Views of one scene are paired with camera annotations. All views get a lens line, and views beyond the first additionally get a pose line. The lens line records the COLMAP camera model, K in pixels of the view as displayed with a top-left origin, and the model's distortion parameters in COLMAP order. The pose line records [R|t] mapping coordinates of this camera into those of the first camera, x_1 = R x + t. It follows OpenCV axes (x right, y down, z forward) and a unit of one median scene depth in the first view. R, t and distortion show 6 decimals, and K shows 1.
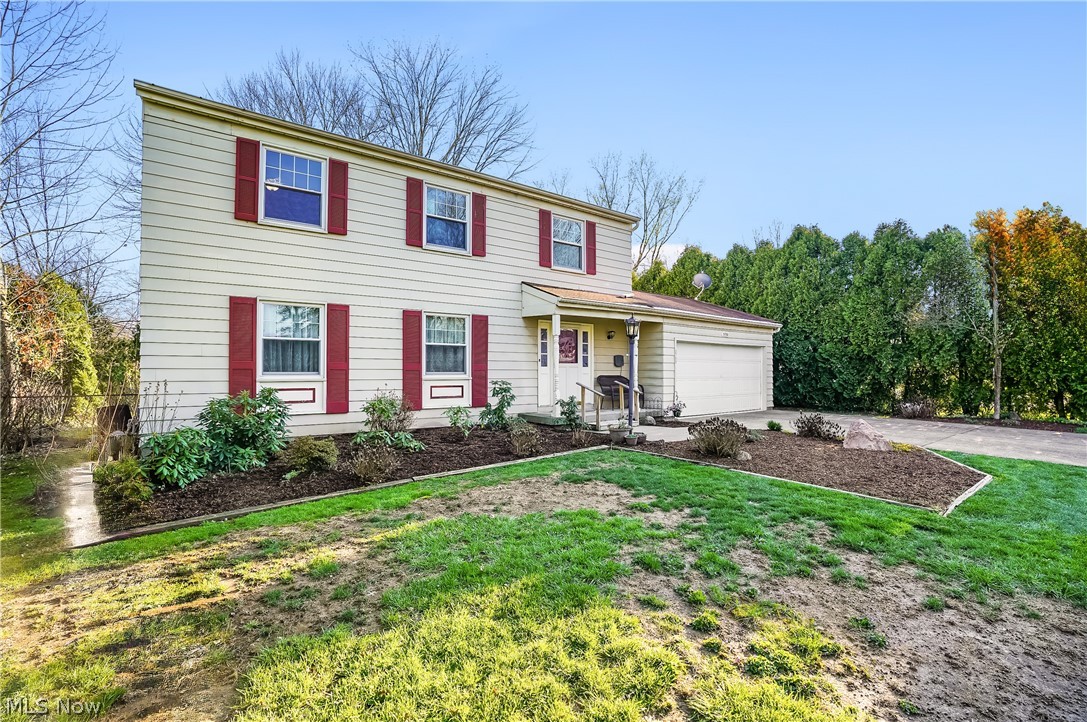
lens RADIAL K [[506.5, 0, 547.0], [0, 506.5, 365.1], [0, 0, 1]] dist [-0.072272, 0.025415]
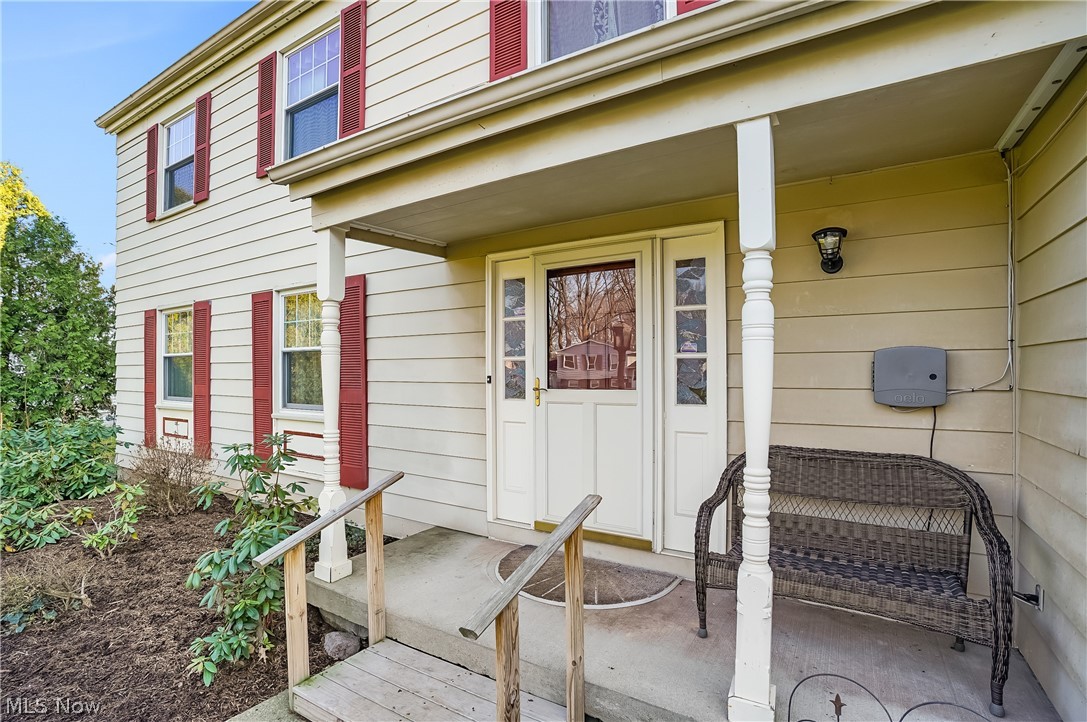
lens RADIAL K [[506.5, 0, 547.0], [0, 506.5, 365.1], [0, 0, 1]] dist [-0.072272, 0.025415]
pose [[0.357150, -0.012779, -0.933960, 0.299458], [0.013268, 0.999875, -0.008607, -0.015666], [0.933953, -0.009318, 0.357275, 0.920253]]
